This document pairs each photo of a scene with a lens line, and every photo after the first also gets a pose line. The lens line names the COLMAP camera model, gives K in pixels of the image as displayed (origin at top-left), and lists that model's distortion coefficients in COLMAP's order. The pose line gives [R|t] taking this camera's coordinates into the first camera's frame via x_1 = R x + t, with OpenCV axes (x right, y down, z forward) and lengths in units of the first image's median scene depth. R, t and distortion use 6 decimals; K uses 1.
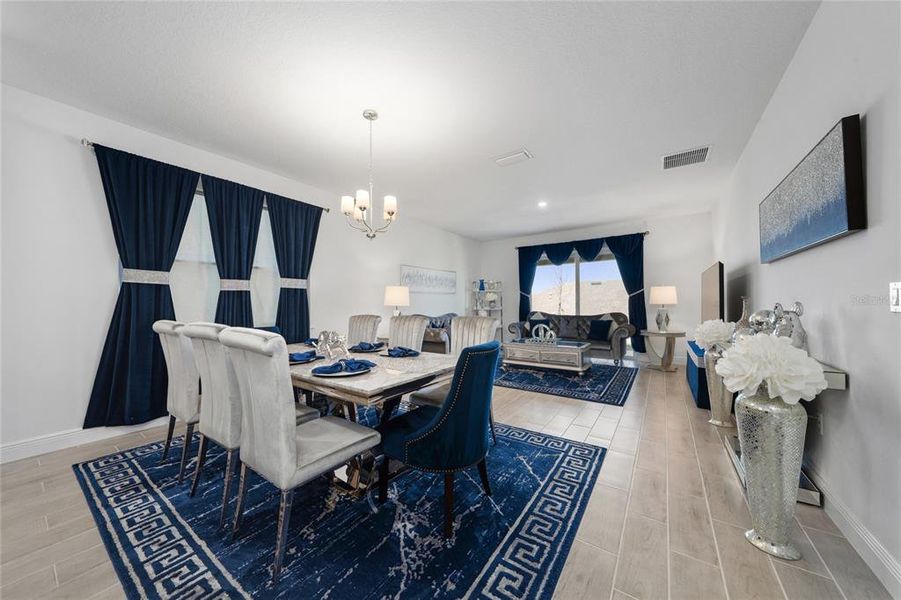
lens RADIAL K [[305.3, 0, 451.4], [0, 305.3, 301.4], [0, 0, 1]] dist [-0.000699, 0.000022]
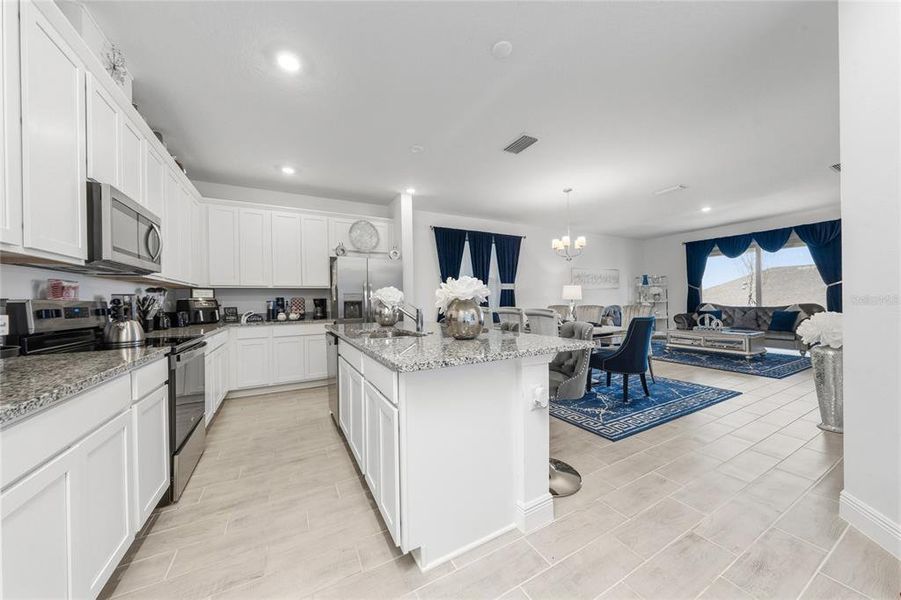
lens RADIAL K [[305.3, 0, 451.4], [0, 305.3, 301.4], [0, 0, 1]] dist [-0.000699, 0.000022]
pose [[0.891005, -0.010324, -0.453876, -0.036495], [0.018970, 0.999715, 0.014502, -0.006748], [0.453597, -0.021531, 0.890947, -0.447973]]
